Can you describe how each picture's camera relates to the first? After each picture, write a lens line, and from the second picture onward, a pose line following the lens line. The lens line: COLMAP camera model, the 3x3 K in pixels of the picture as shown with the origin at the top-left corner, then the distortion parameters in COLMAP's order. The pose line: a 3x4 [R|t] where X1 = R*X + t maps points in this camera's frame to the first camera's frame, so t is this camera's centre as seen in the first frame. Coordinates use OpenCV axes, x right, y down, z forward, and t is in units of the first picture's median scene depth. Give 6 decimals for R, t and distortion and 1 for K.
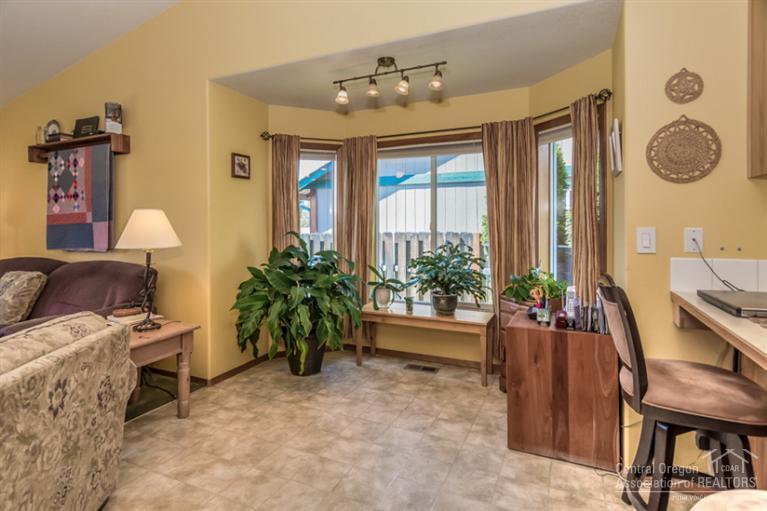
lens RADIAL K [[406.0, 0, 375.7], [0, 406.0, 227.1], [0, 0, 1]] dist [0.000118, 0.002598]
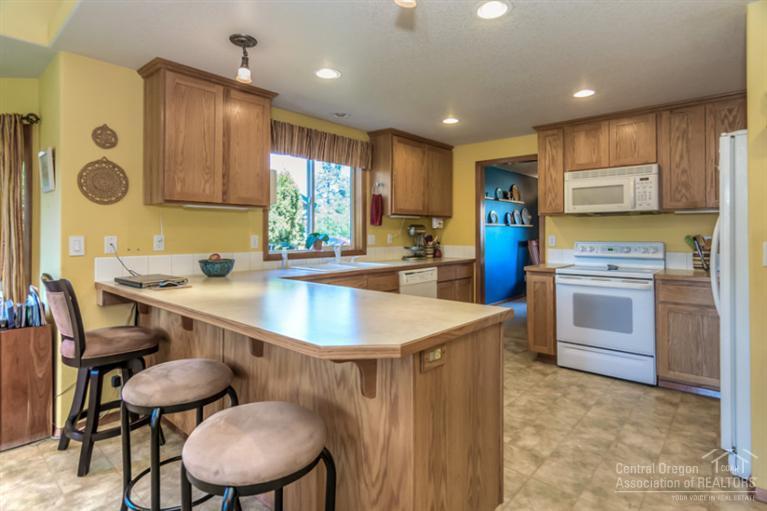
lens RADIAL K [[406.0, 0, 388.7], [0, 406.0, 226.1], [0, 0, 1]] dist [0.000118, 0.002598]
pose [[0.262855, 0.016966, 0.964686, -0.345261], [0.006986, 0.999786, -0.019487, 0.001091], [-0.964810, 0.011862, 0.262680, -0.325299]]
